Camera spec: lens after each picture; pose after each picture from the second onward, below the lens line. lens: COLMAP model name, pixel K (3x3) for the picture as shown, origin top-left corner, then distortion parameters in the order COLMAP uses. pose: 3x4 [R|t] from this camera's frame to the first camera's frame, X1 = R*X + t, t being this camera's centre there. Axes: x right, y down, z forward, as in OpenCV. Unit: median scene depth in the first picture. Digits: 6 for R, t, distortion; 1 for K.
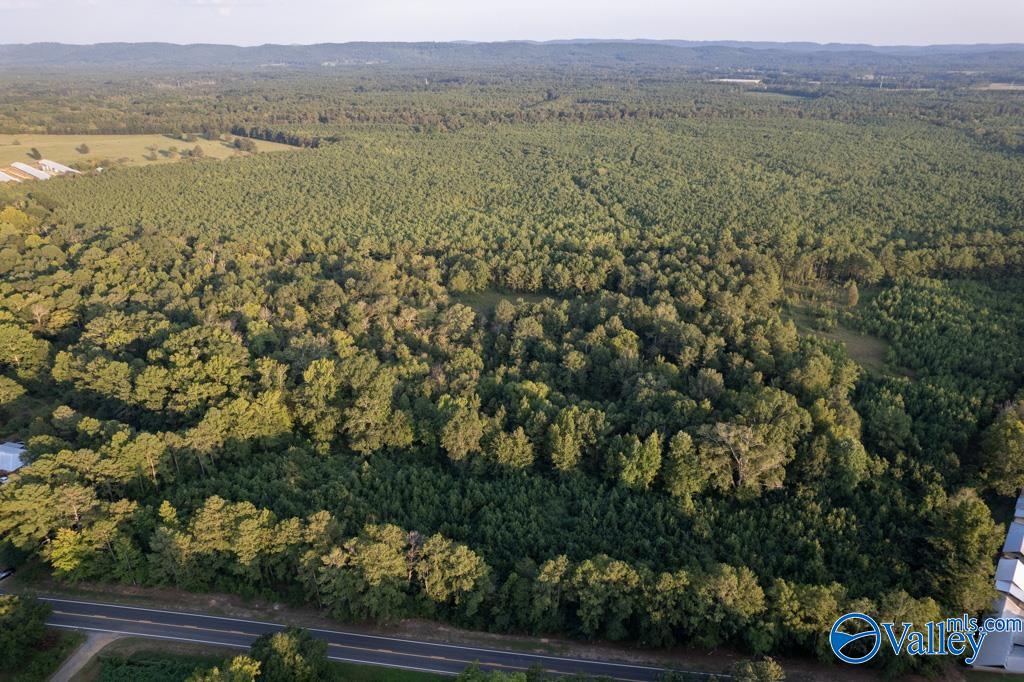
lens RADIAL K [[656.2, 0, 514.8], [0, 656.2, 343.8], [0, 0, 1]] dist [-0.081138, 0.073974]
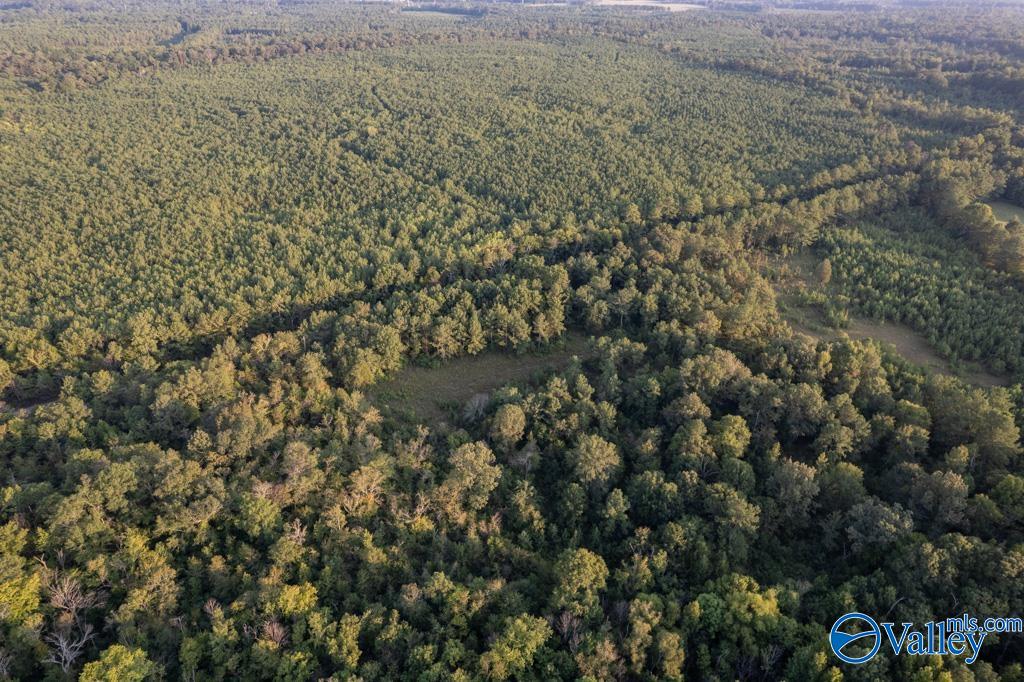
lens RADIAL K [[656.2, 0, 514.8], [0, 656.2, 343.8], [0, 0, 1]] dist [-0.081138, 0.073974]
pose [[0.859320, -0.249433, 0.446489, -0.219117], [0.200722, 0.967444, 0.154152, -0.175783], [-0.470404, -0.042846, 0.881411, 0.378992]]
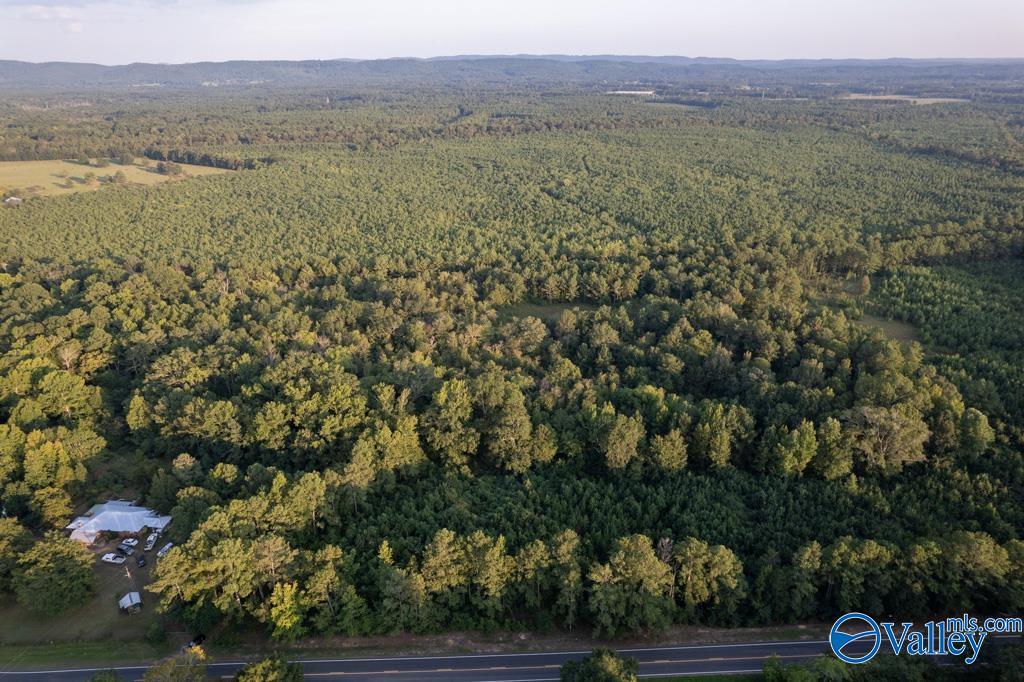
lens RADIAL K [[656.2, 0, 514.8], [0, 656.2, 343.8], [0, 0, 1]] dist [-0.081138, 0.073974]
pose [[0.985601, -0.072742, 0.152642, -0.205152], [0.076008, 0.996984, -0.015668, -0.004331], [-0.151042, 0.027044, 0.988157, 0.016522]]
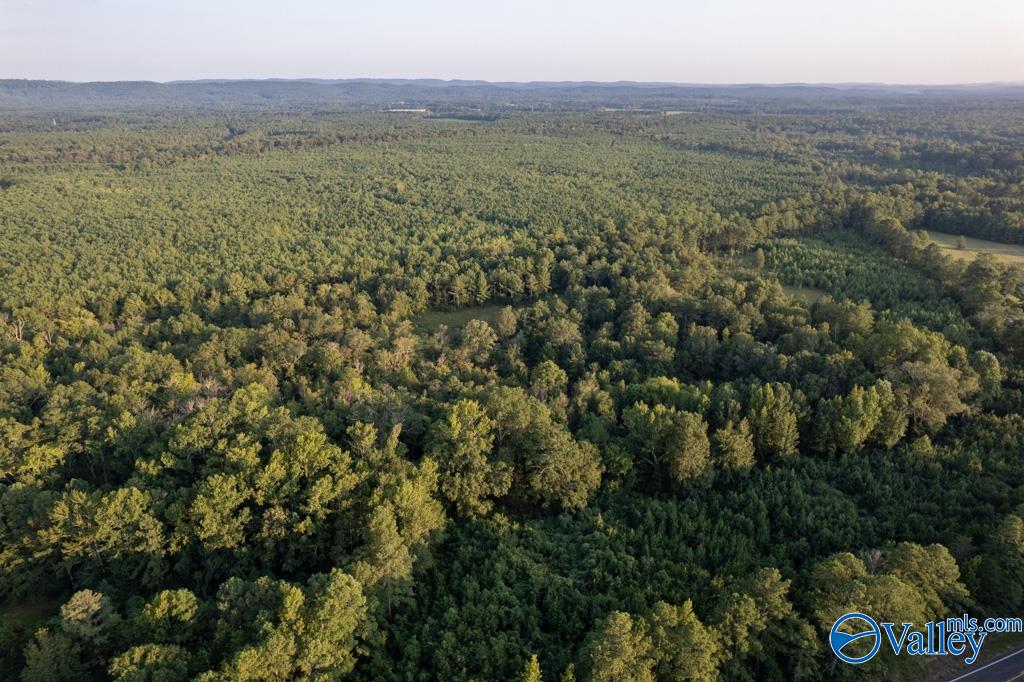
lens RADIAL K [[656.2, 0, 514.8], [0, 656.2, 343.8], [0, 0, 1]] dist [-0.081138, 0.073974]
pose [[0.868499, -0.182904, 0.460711, -0.331644], [0.207112, 0.978315, -0.002039, -0.014778], [-0.450348, 0.097190, 0.887548, 0.196727]]
